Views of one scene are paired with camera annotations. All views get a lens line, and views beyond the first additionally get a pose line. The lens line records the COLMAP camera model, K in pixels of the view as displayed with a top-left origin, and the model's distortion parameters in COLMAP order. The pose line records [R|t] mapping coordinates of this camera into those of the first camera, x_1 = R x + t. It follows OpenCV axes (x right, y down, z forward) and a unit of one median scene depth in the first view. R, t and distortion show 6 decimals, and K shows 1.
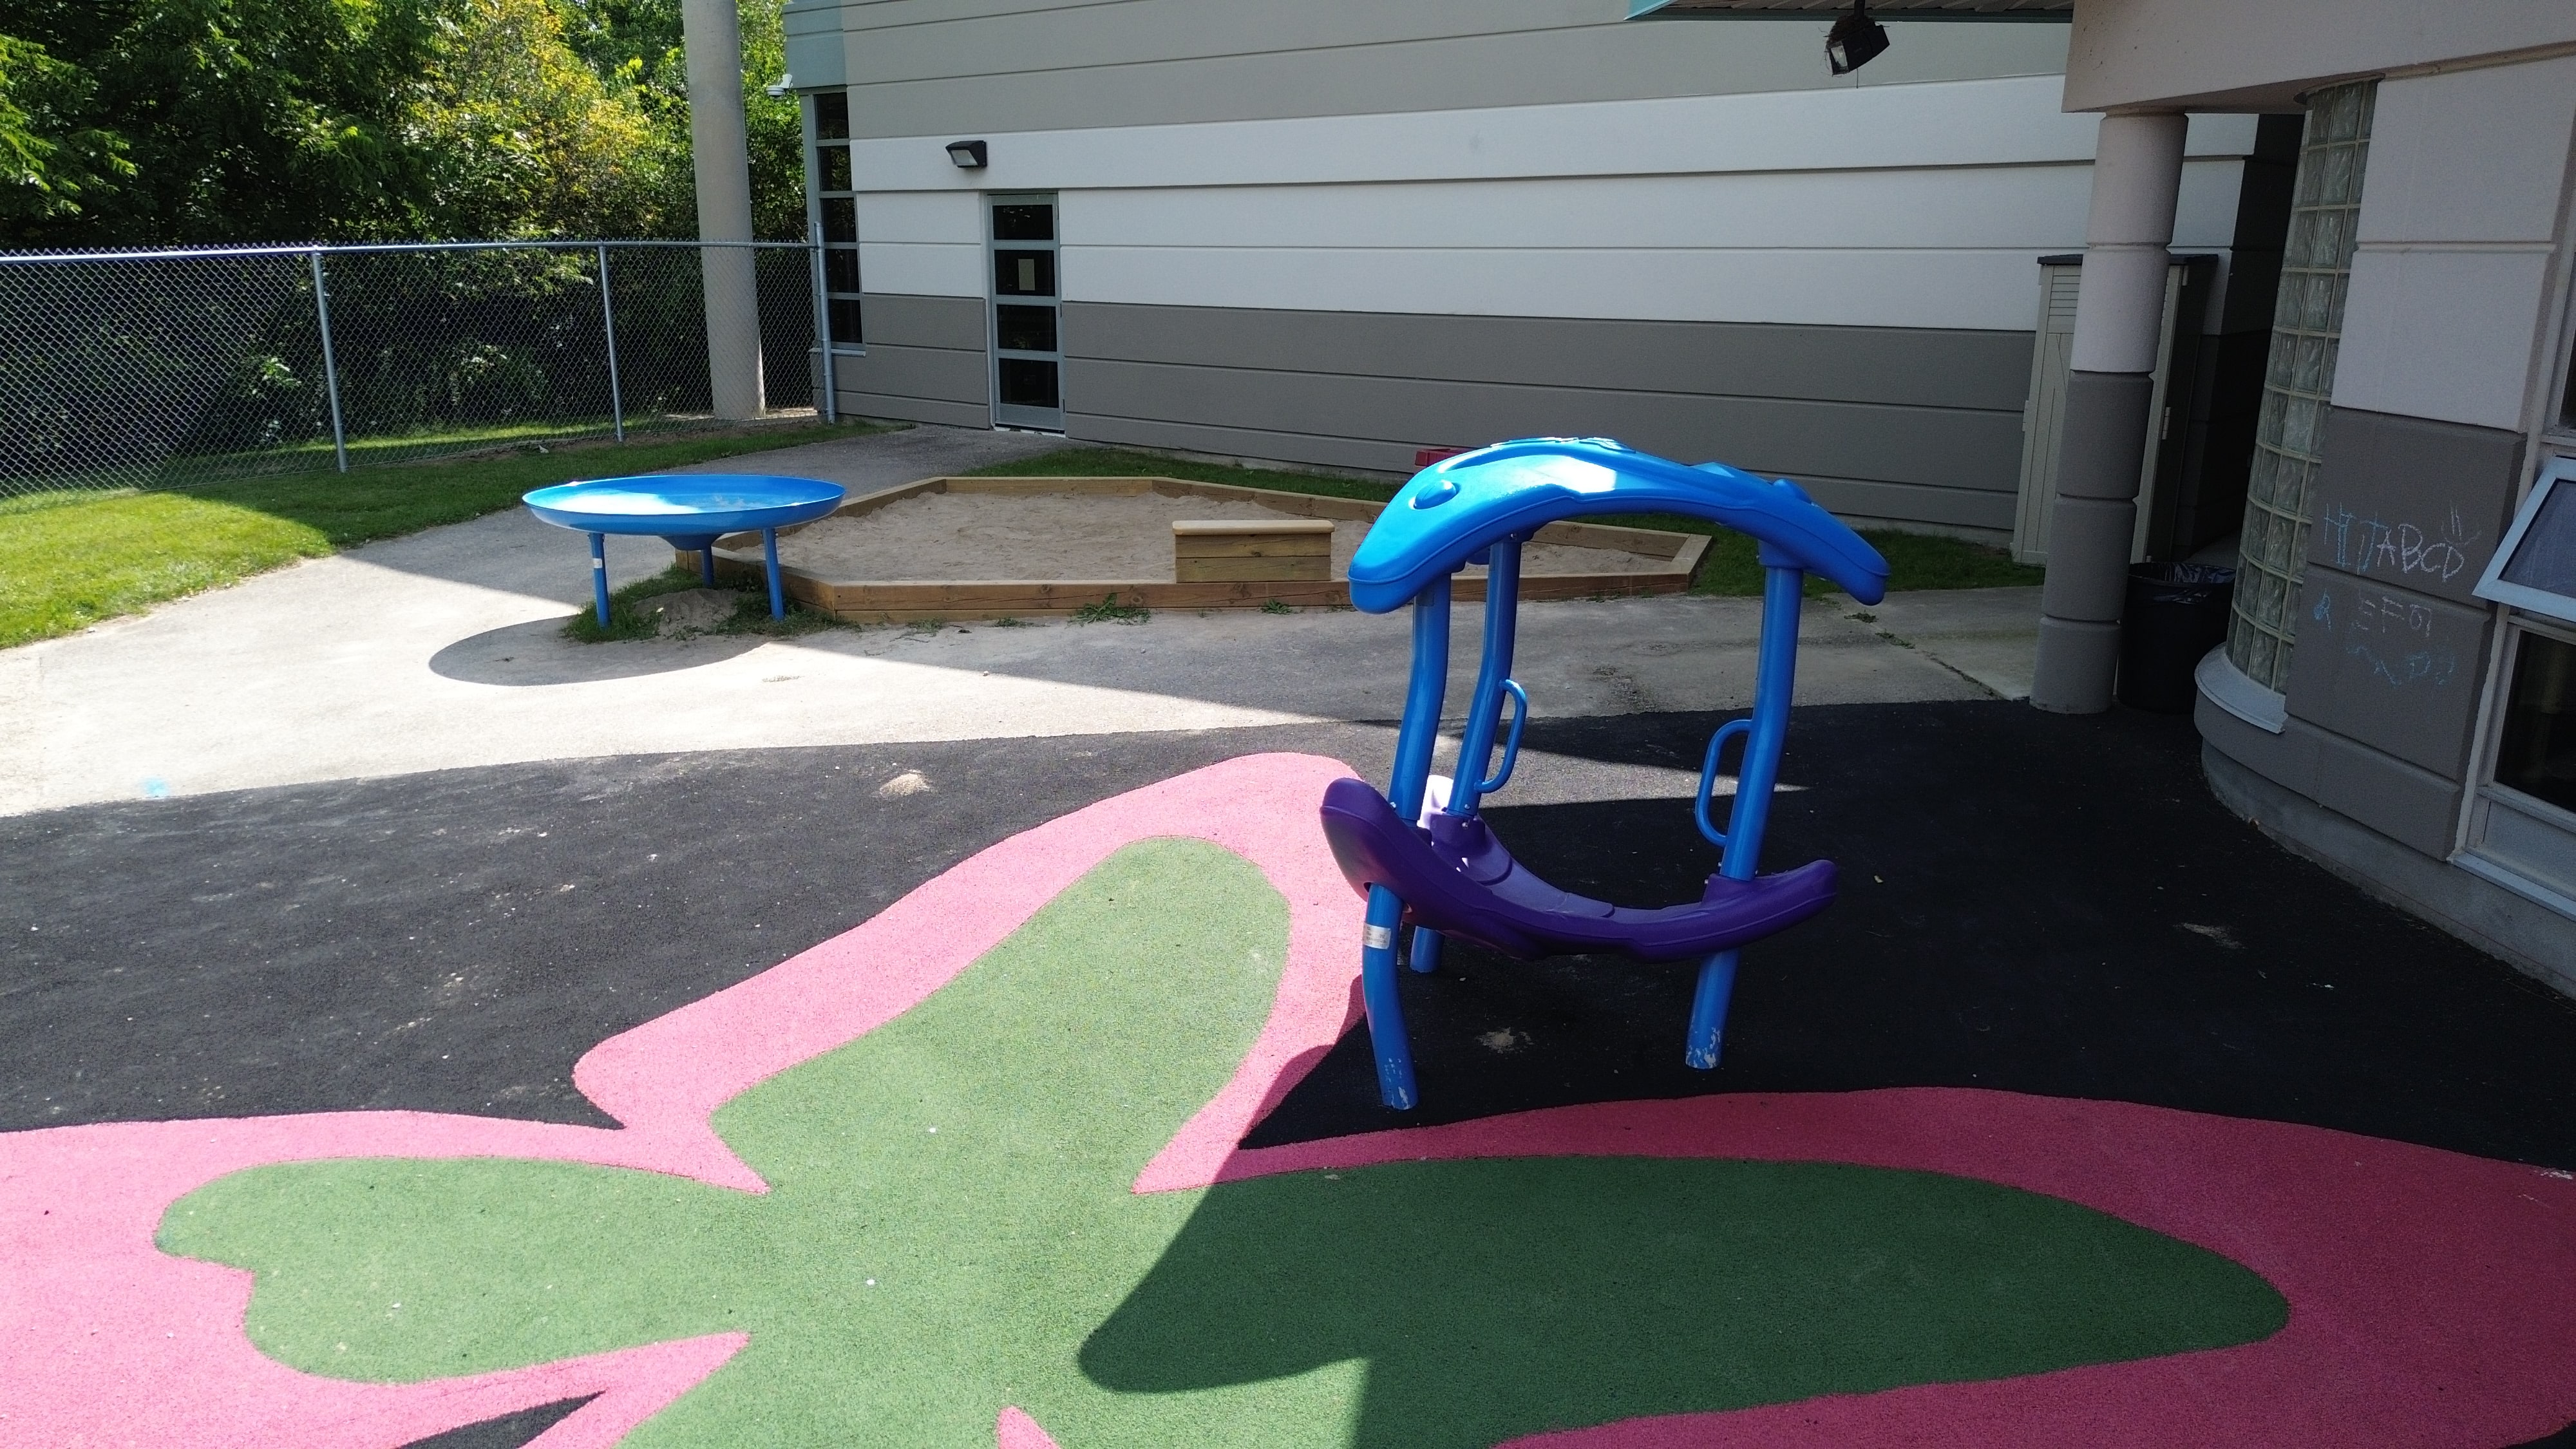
lens RADIAL K [[1811.7, 0, 1293.3], [0, 1811.7, 716.4], [0, 0, 1]] dist [0.047049, -0.036551]
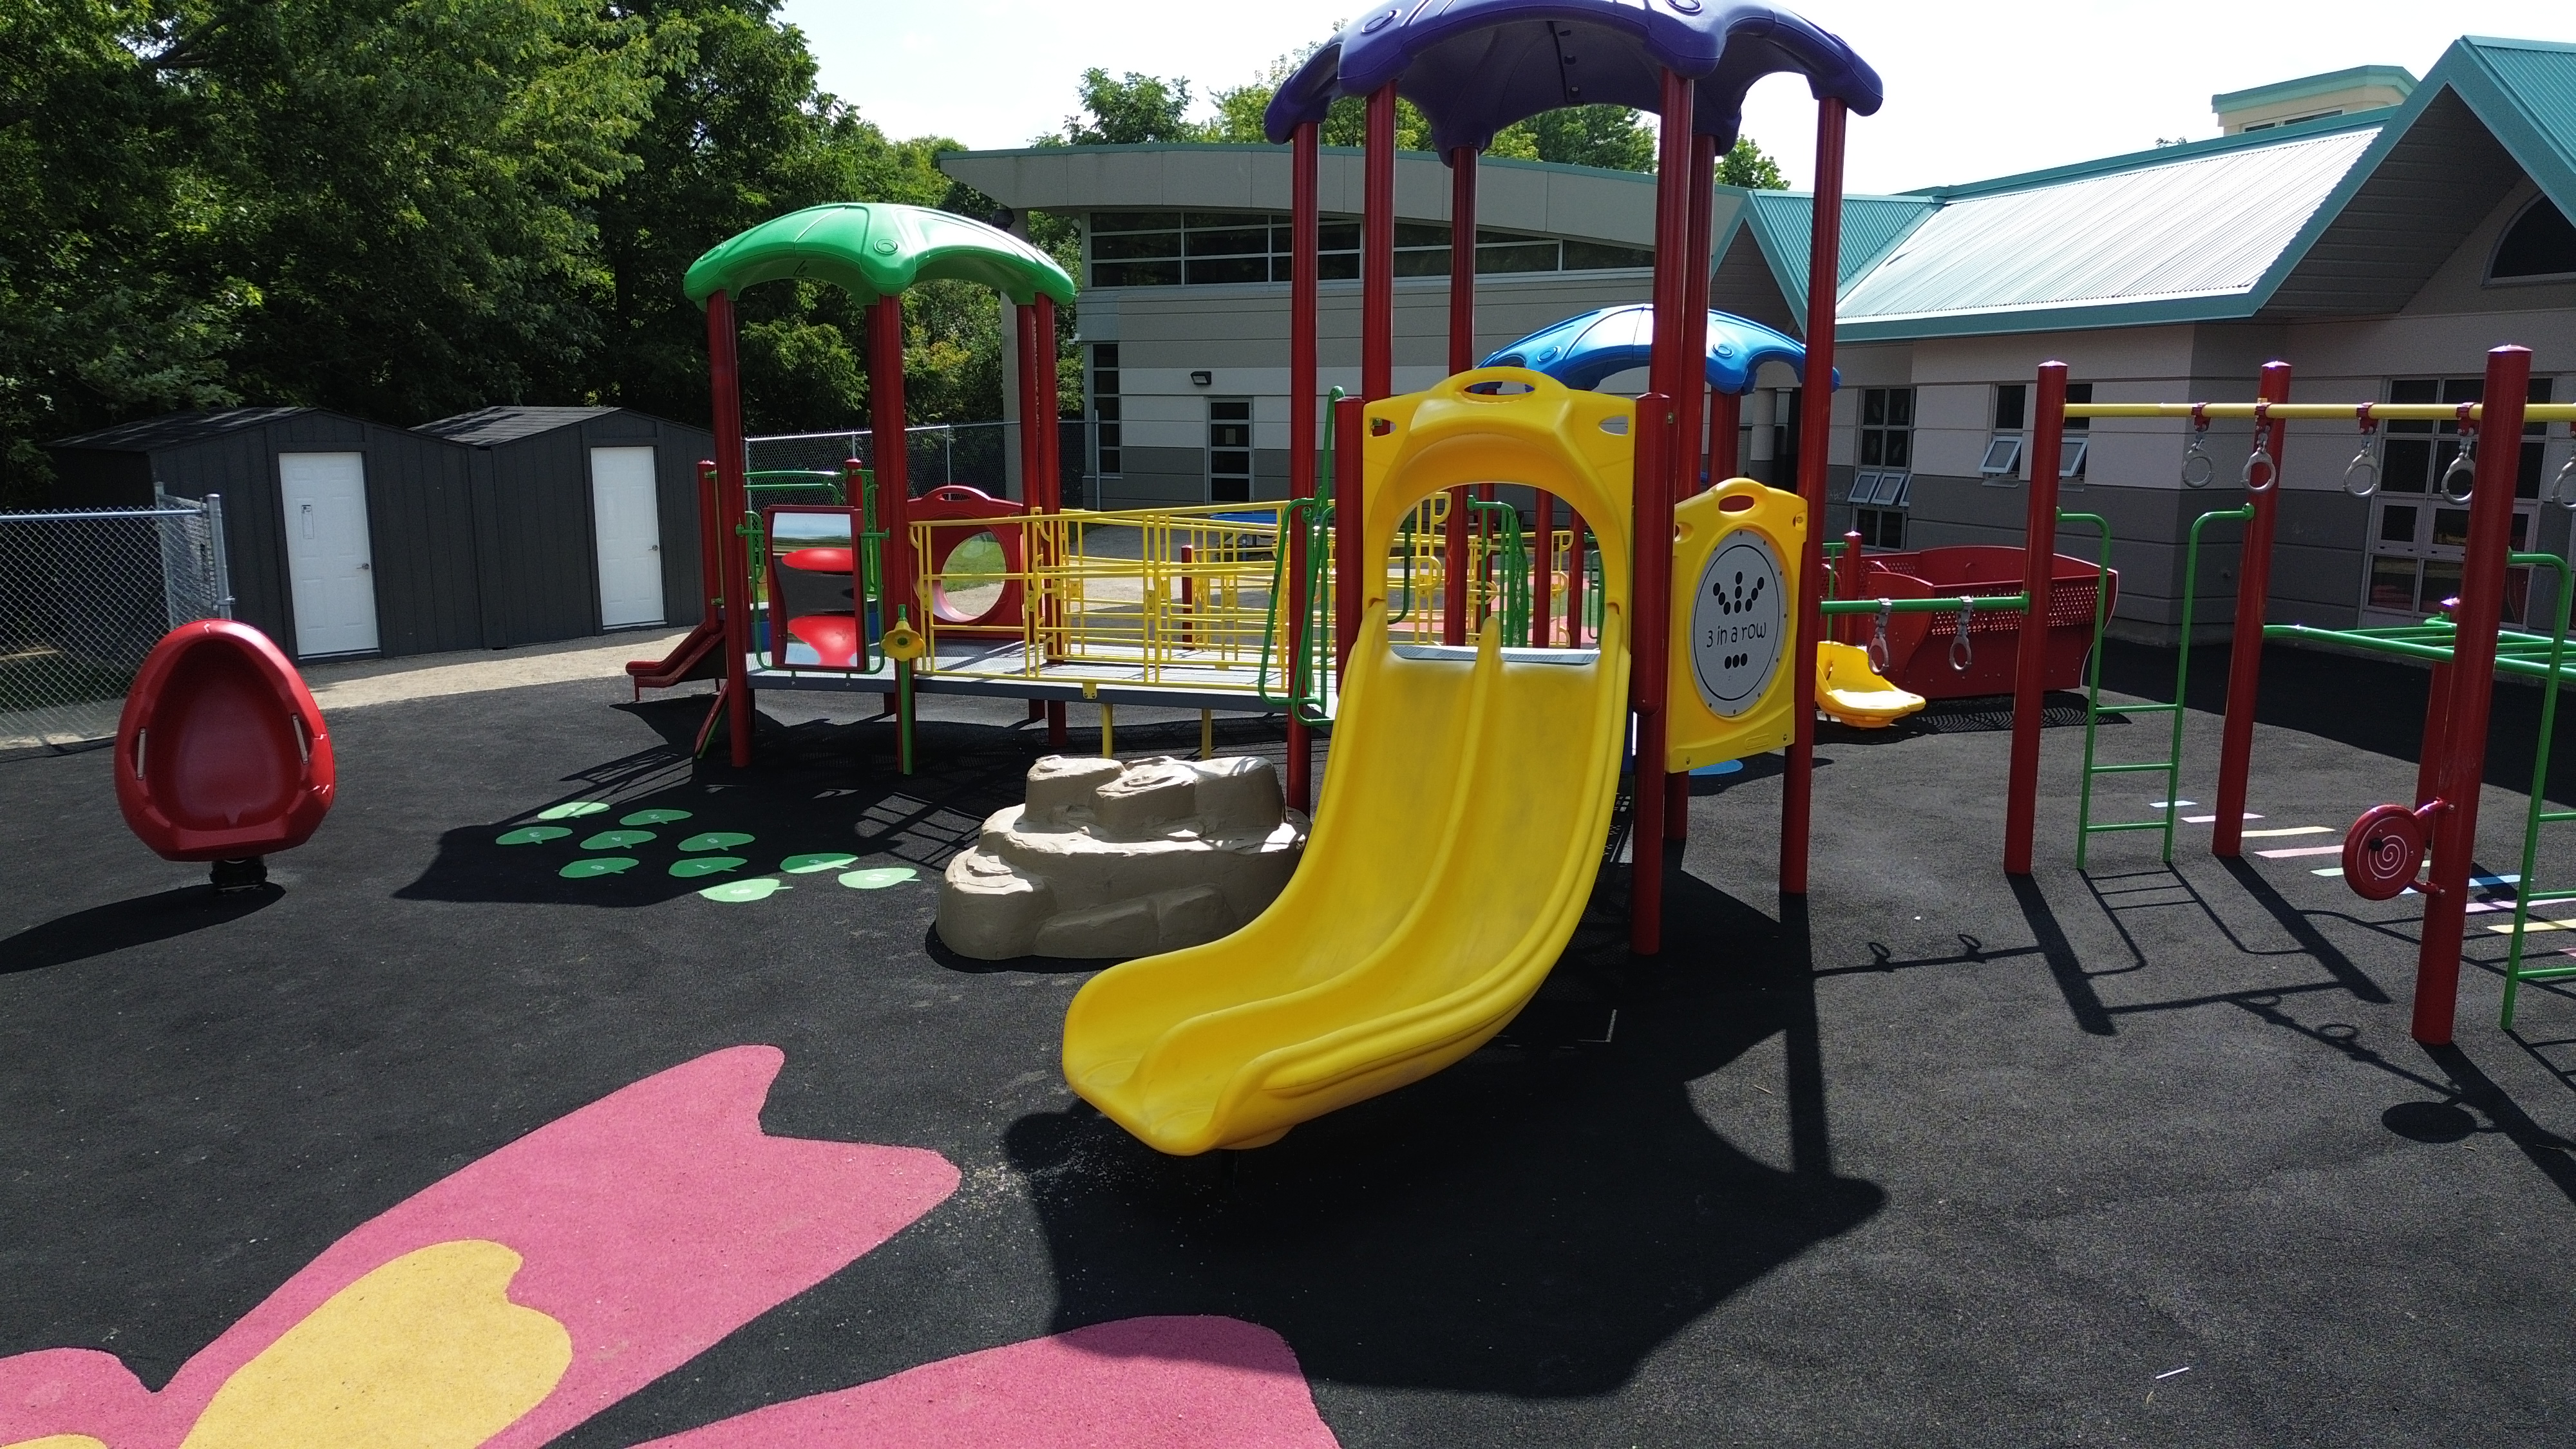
lens RADIAL K [[1811.6, 0, 1283.7], [0, 1811.6, 728.0], [0, 0, 1]] dist [0.046985, -0.005740]
pose [[0.978376, -0.030327, 0.204599, -0.470807], [0.047003, 0.995911, -0.077146, 0.216553], [-0.201423, 0.085095, 0.975801, -0.866301]]
